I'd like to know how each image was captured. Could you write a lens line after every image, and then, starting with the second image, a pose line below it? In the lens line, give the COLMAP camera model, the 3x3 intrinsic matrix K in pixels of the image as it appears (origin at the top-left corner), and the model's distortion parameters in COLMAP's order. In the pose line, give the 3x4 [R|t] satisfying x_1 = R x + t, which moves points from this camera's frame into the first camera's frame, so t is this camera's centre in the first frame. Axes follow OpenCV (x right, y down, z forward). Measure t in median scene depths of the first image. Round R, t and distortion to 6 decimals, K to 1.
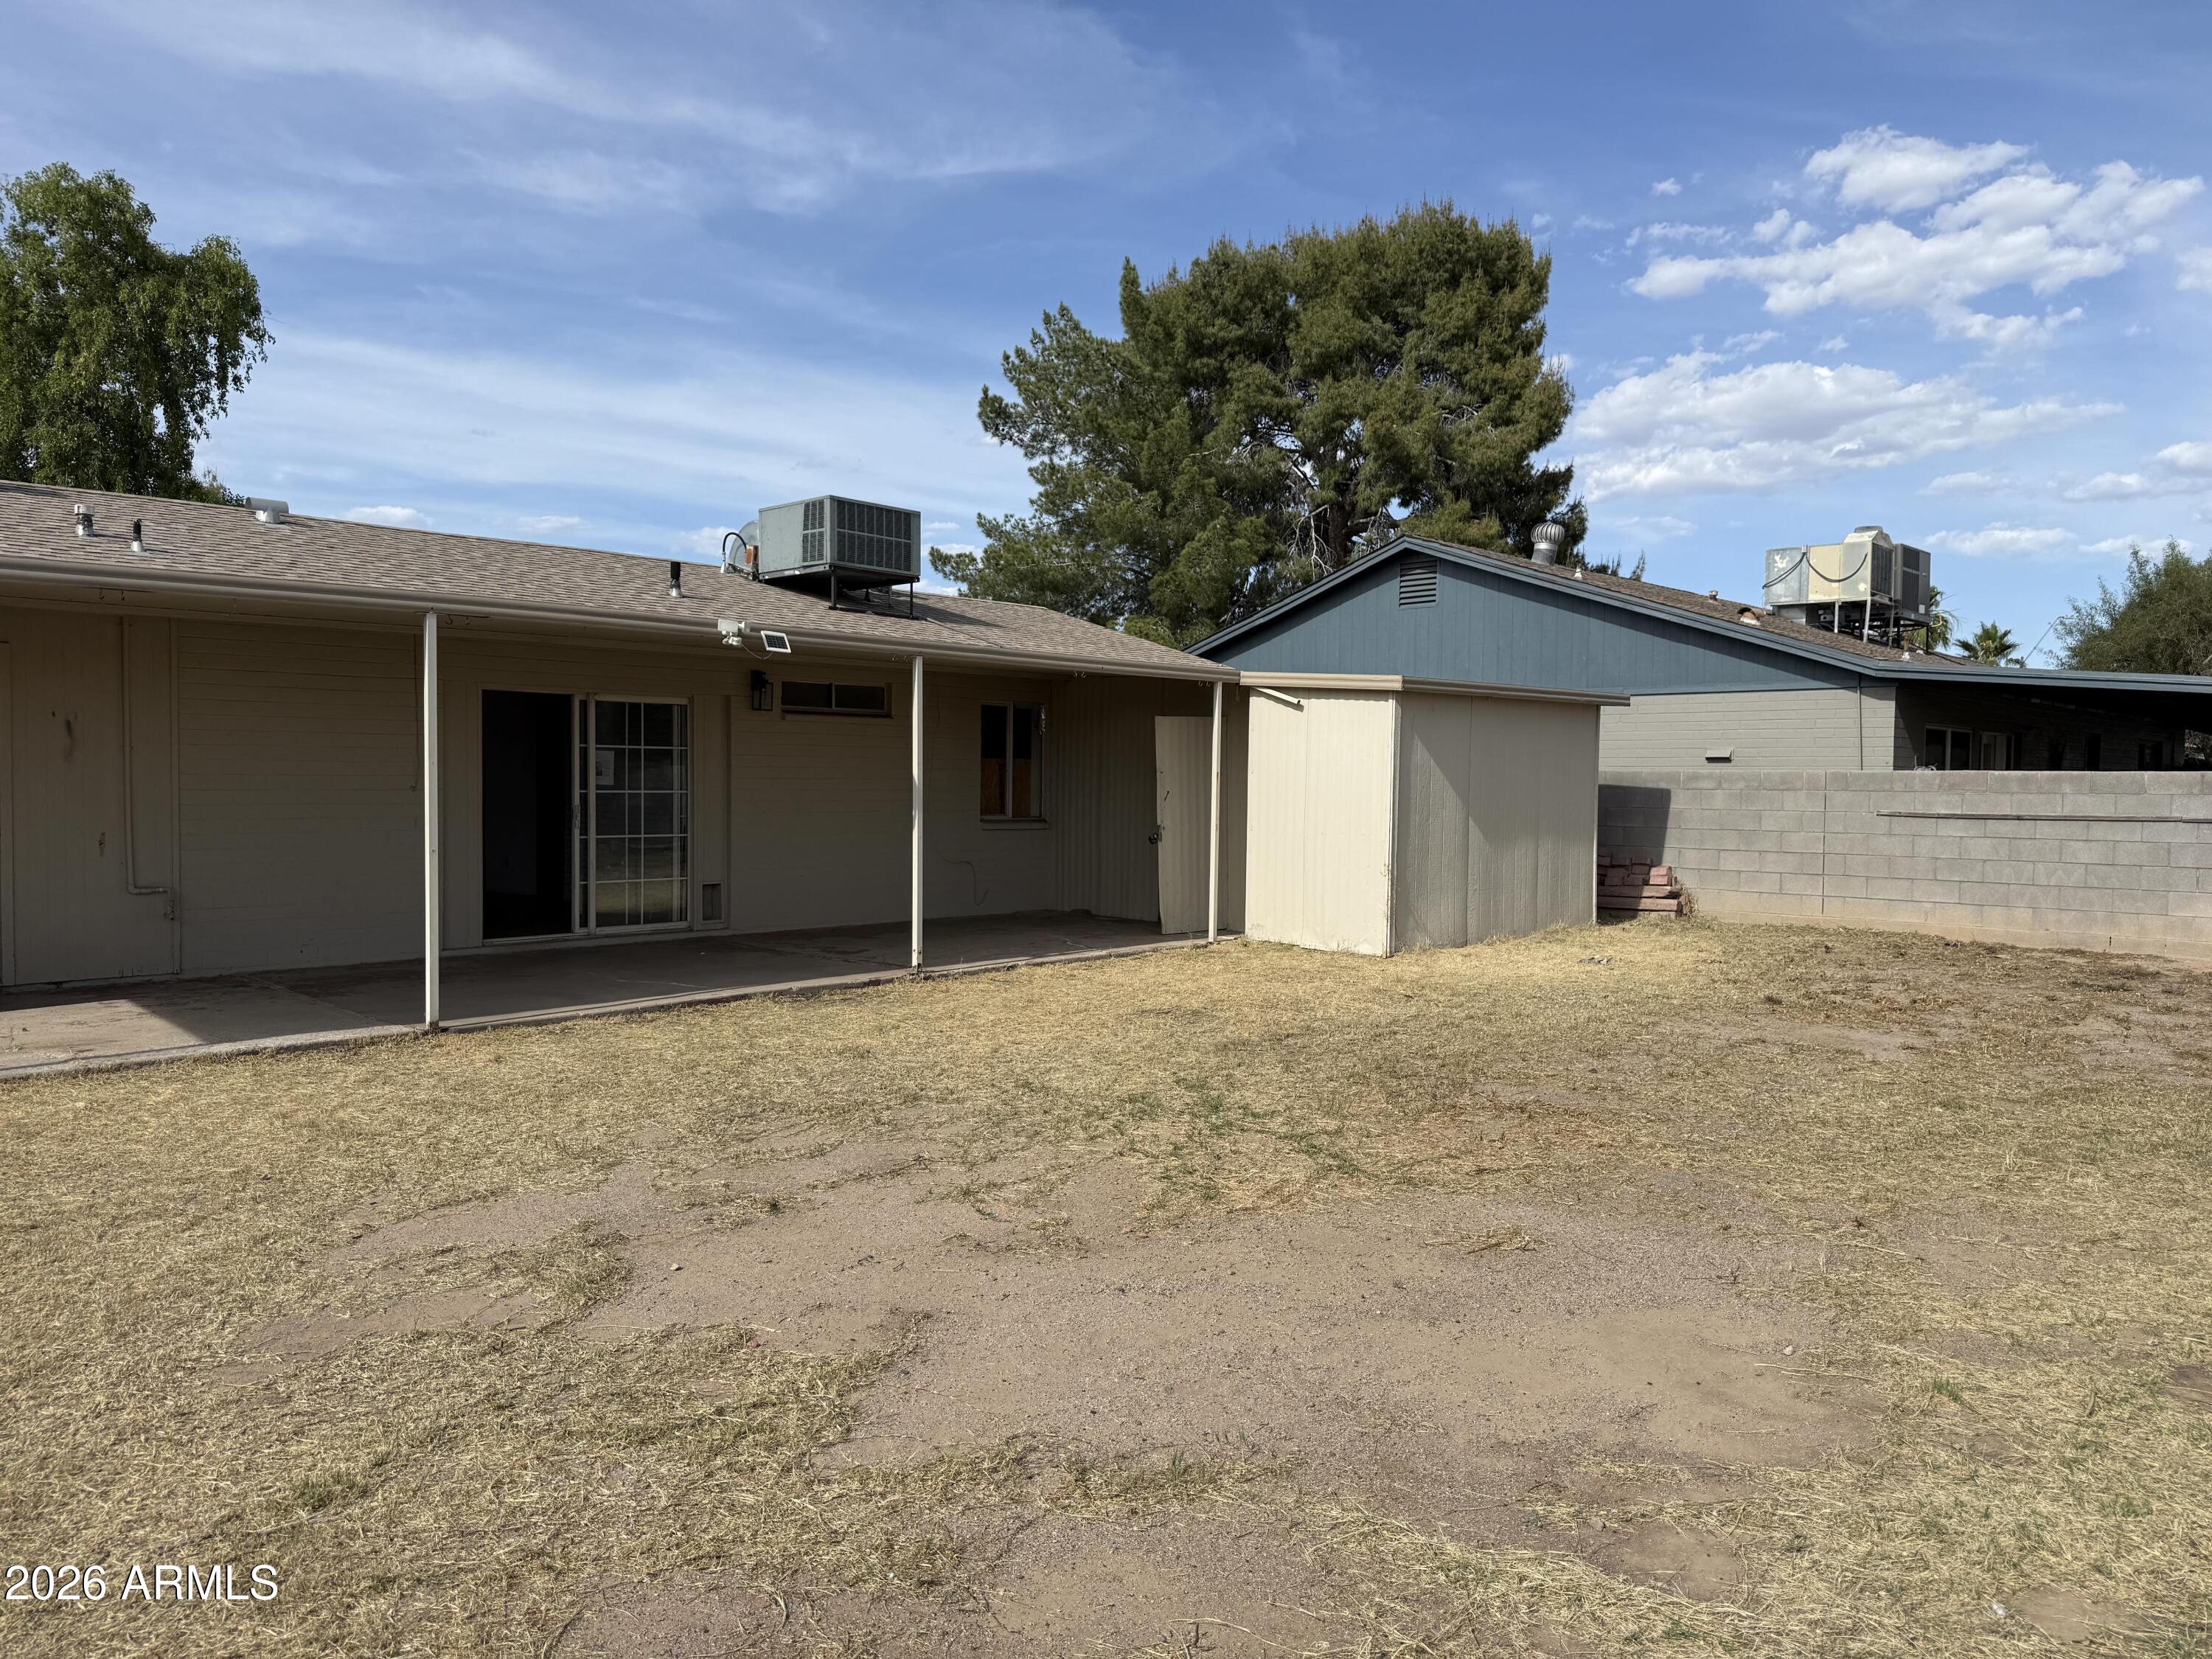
lens RADIAL K [[1572.5, 0, 1133.2], [0, 1572.5, 832.3], [0, 0, 1]] dist [0.077511, -0.104025]
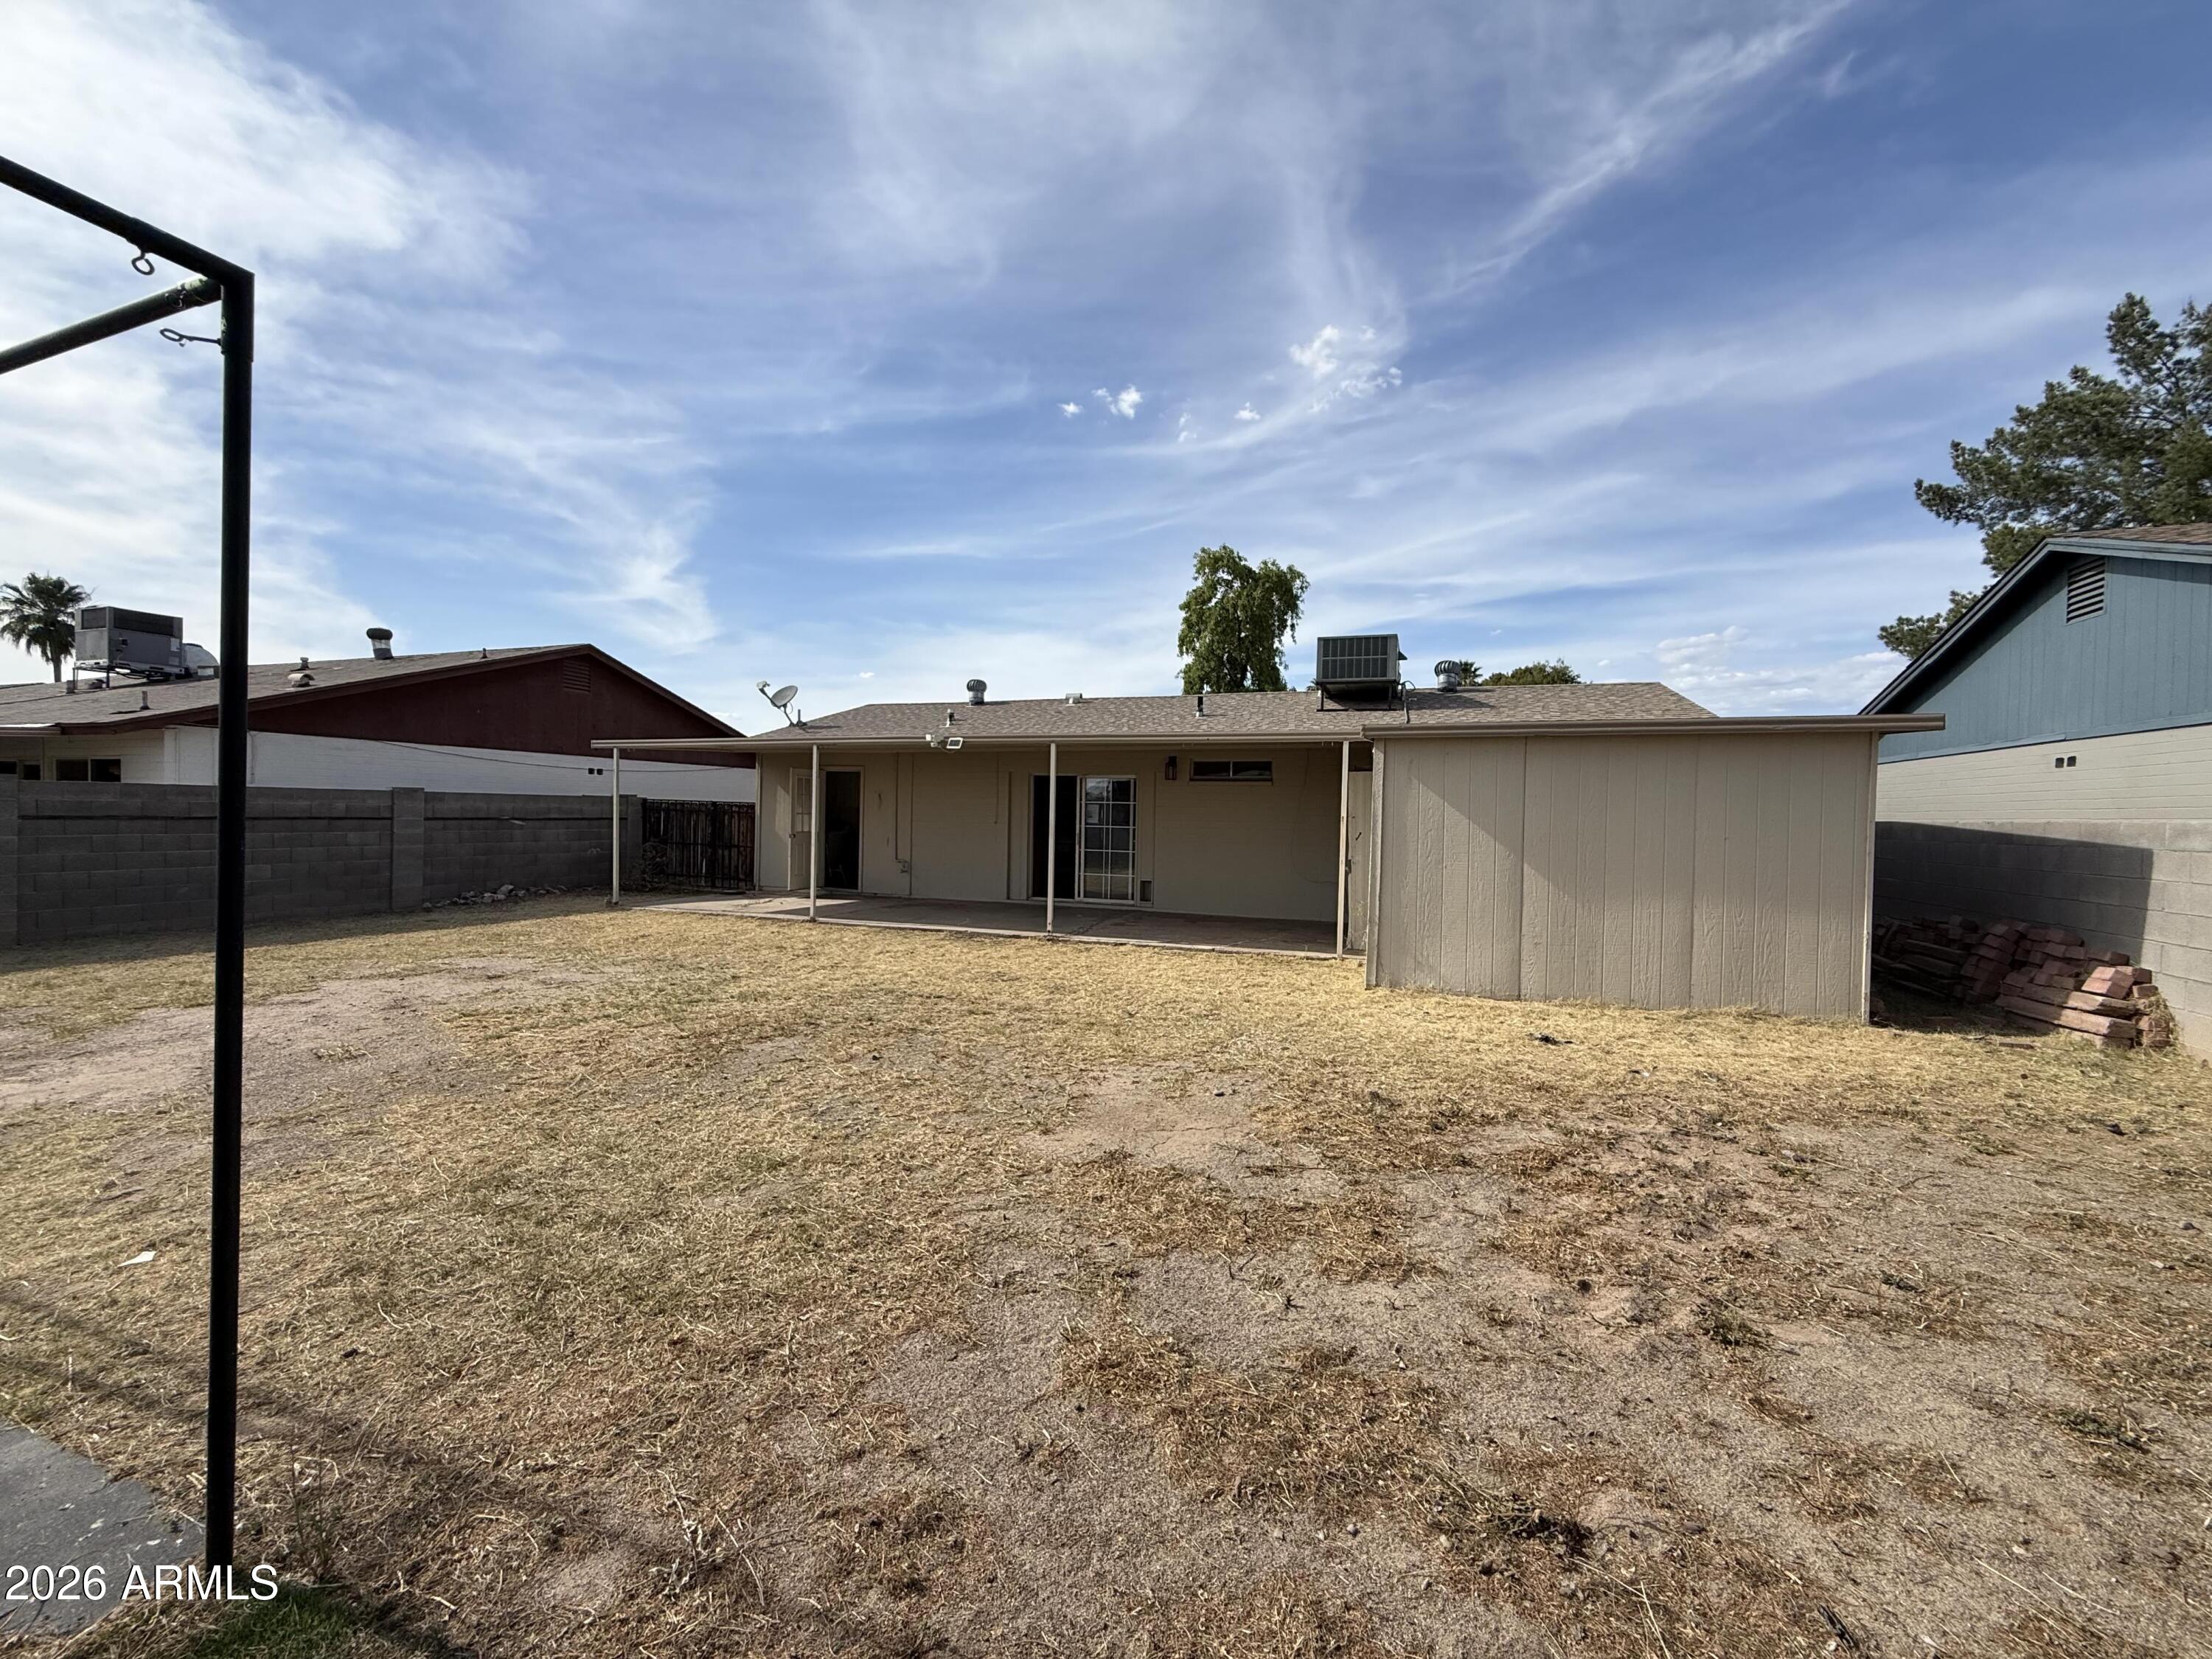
lens RADIAL K [[895.9, 0, 1101.2], [0, 895.9, 840.6], [0, 0, 1]] dist [-0.001116, -0.000124]
pose [[0.386202, 0.023679, -0.922110, 0.657712], [-0.048697, 0.998800, 0.005253, -0.015718], [0.921128, 0.042876, 0.386891, 0.603389]]
